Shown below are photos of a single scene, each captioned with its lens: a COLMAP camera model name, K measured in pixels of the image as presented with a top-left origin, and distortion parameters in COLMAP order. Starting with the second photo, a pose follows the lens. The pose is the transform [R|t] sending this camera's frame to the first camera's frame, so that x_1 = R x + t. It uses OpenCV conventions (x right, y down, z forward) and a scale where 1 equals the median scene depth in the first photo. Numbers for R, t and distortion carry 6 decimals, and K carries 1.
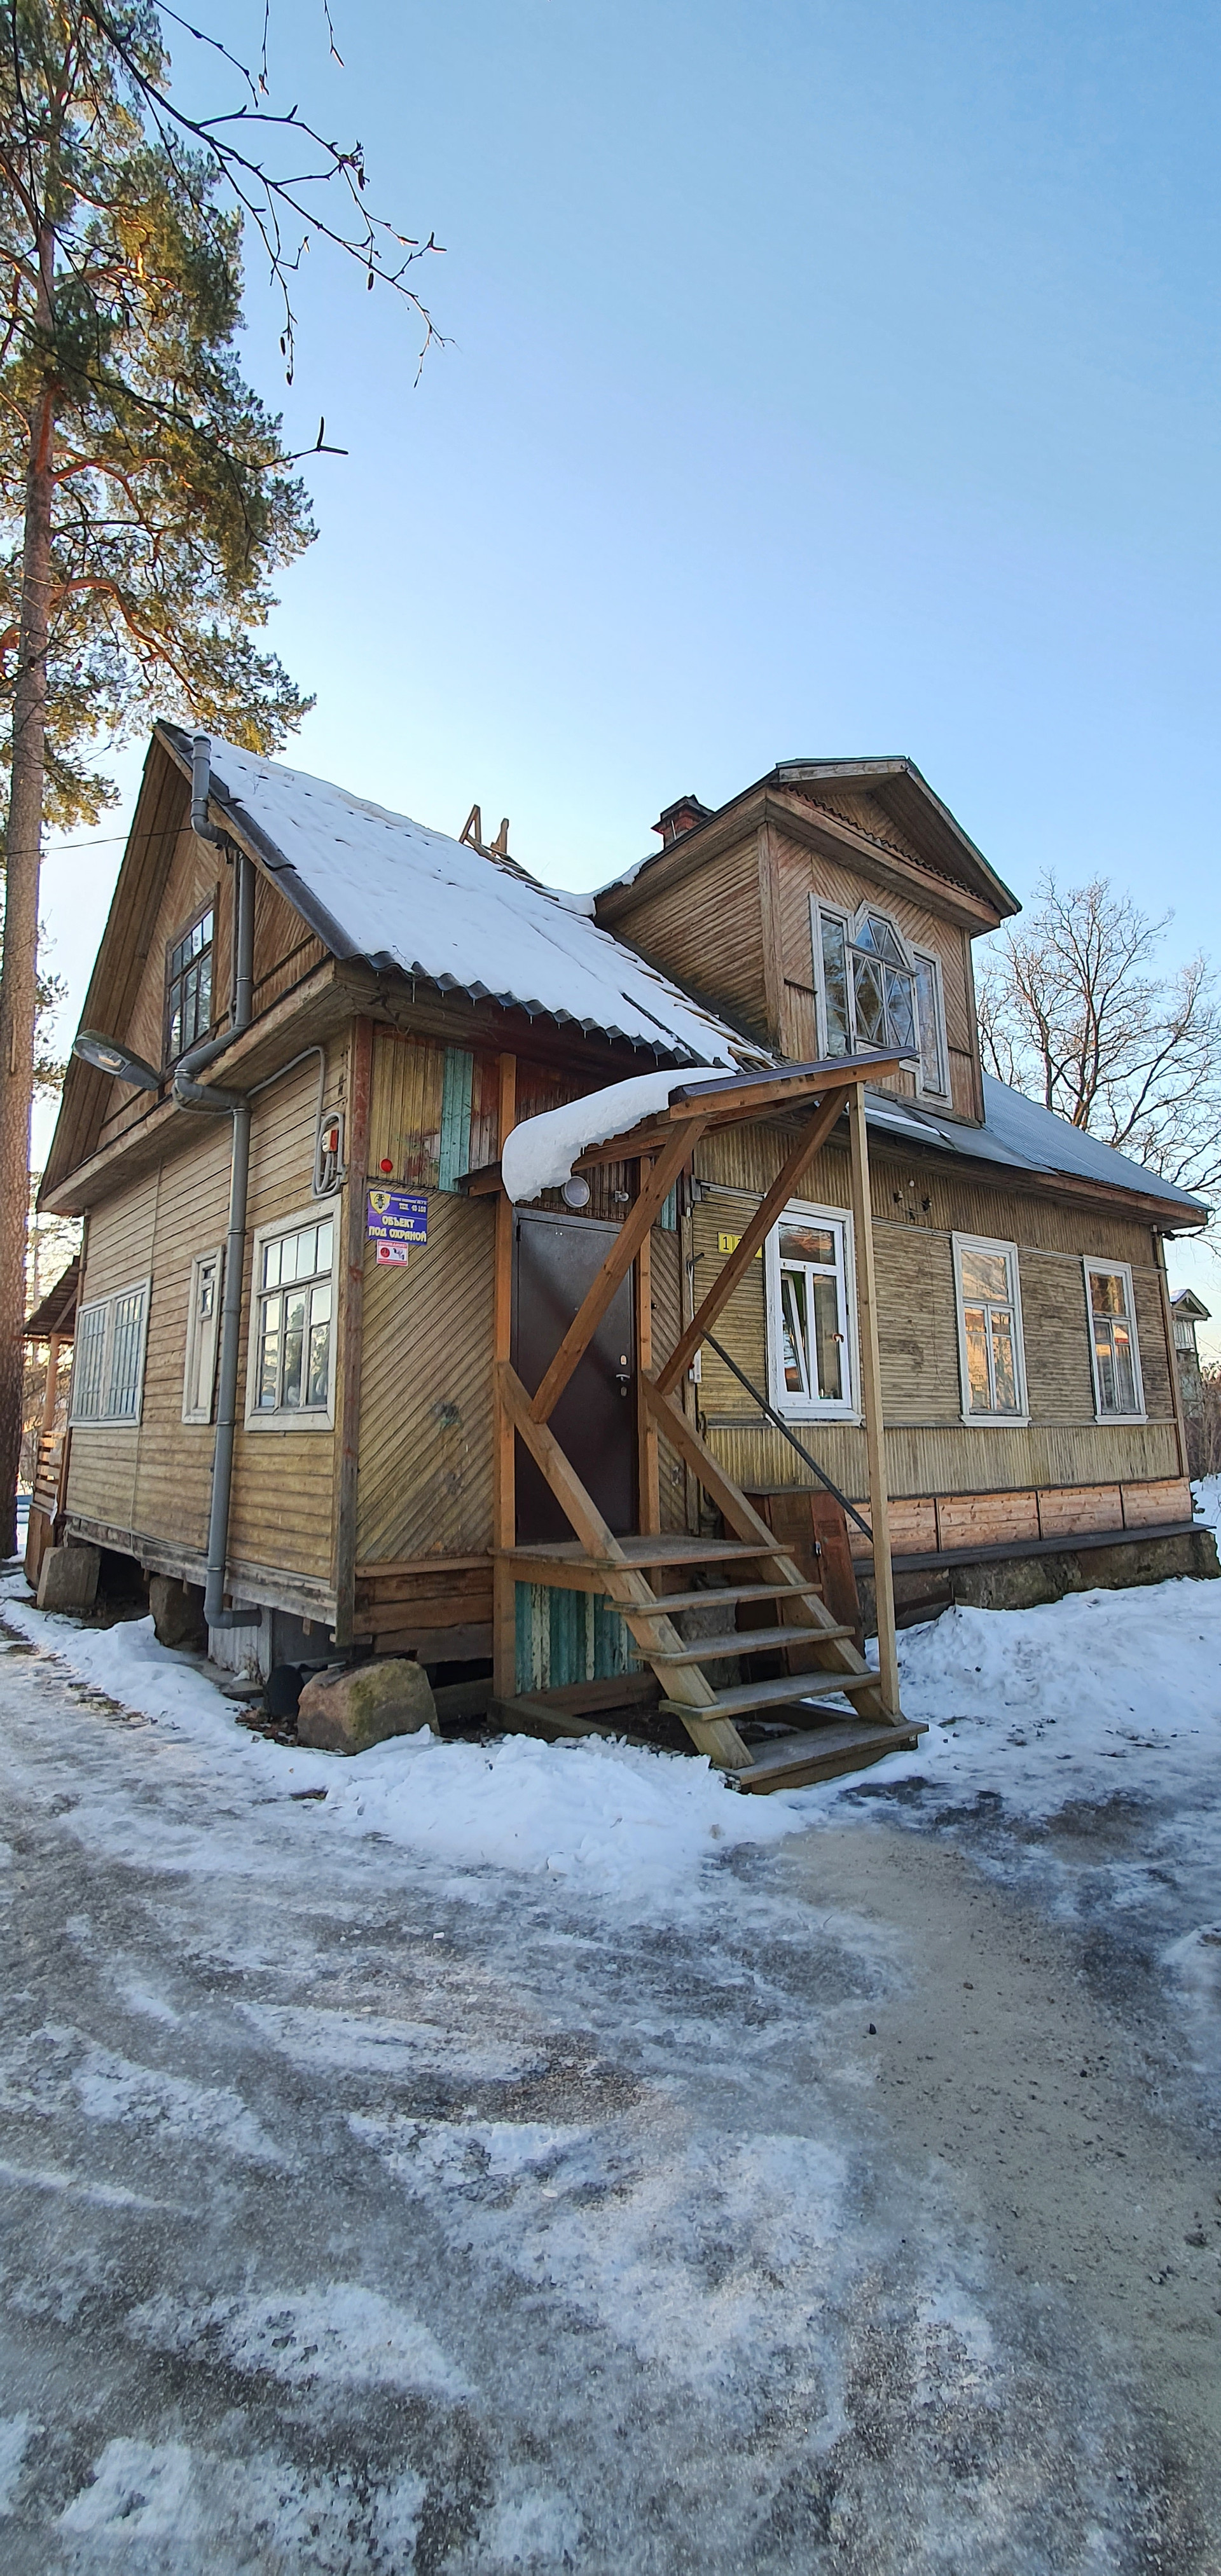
lens RADIAL K [[1028.9, 0, 605.2], [0, 1028.9, 1264.9], [0, 0, 1]] dist [0.000564, -0.001724]
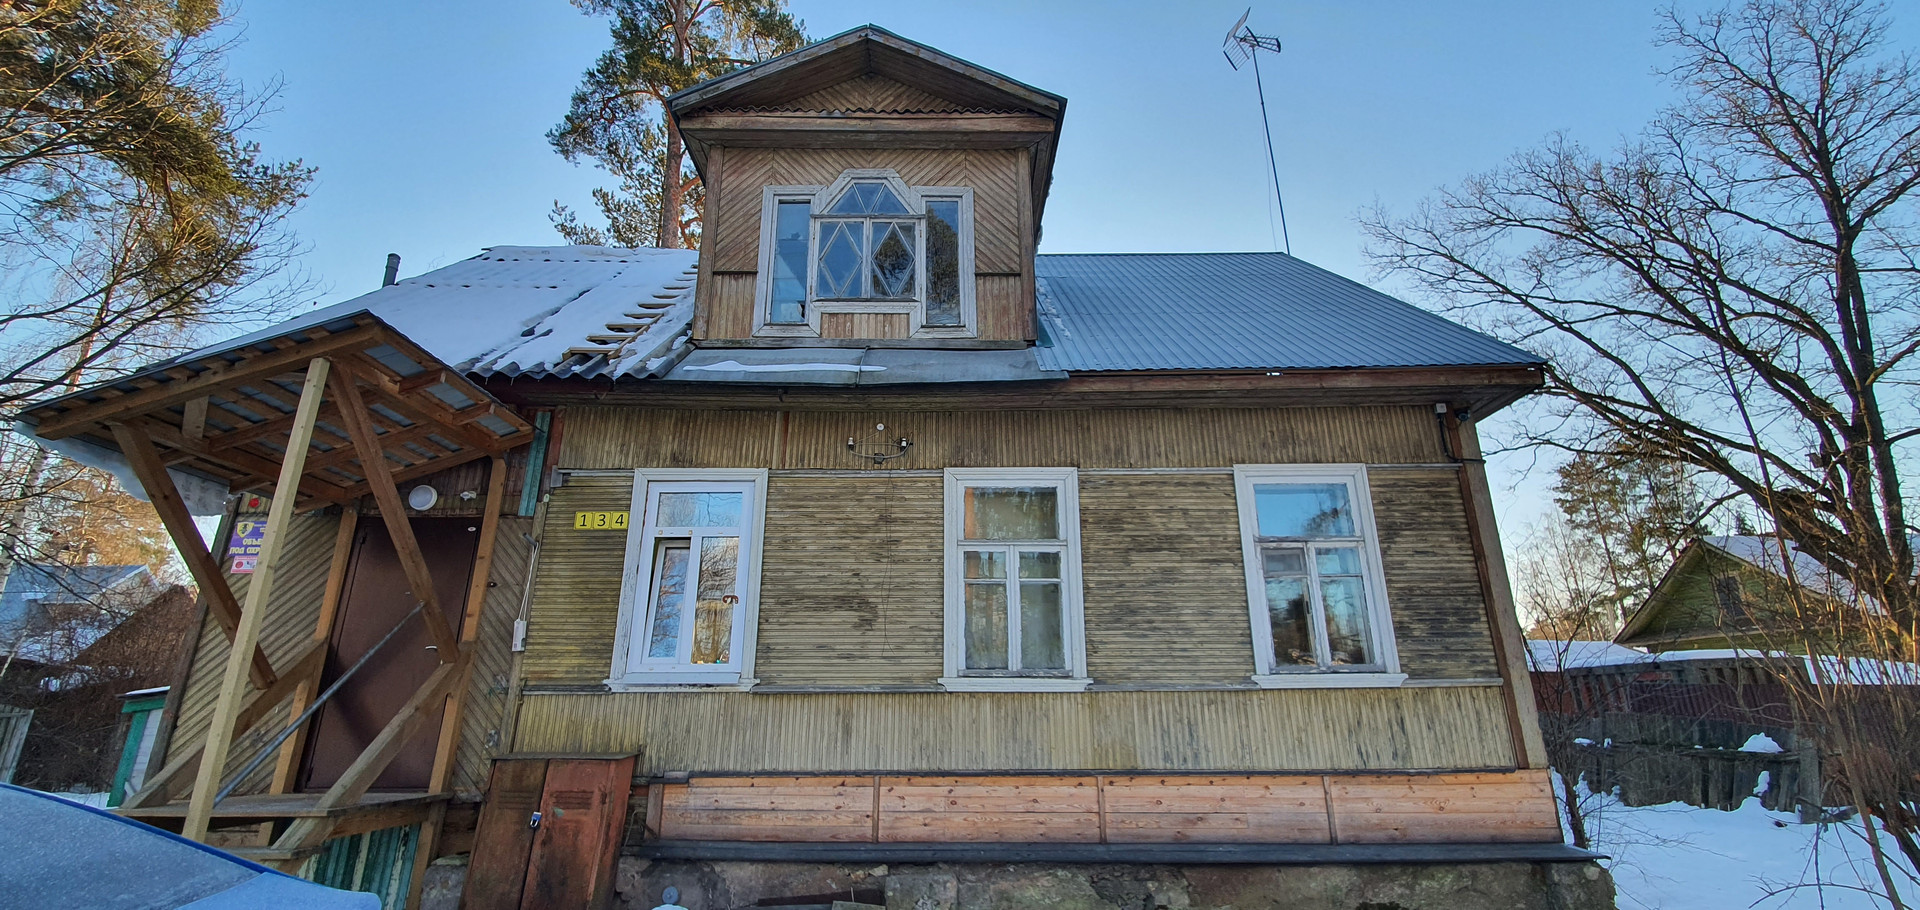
lens RADIAL K [[766.9, 0, 961.2], [0, 766.9, 467.2], [0, 0, 1]] dist [0.000564, -0.001724]
pose [[0.785782, -0.175098, -0.593201, 0.771294], [0.097877, 0.982208, -0.160271, 0.077739], [0.610710, 0.067877, 0.788940, 0.495006]]
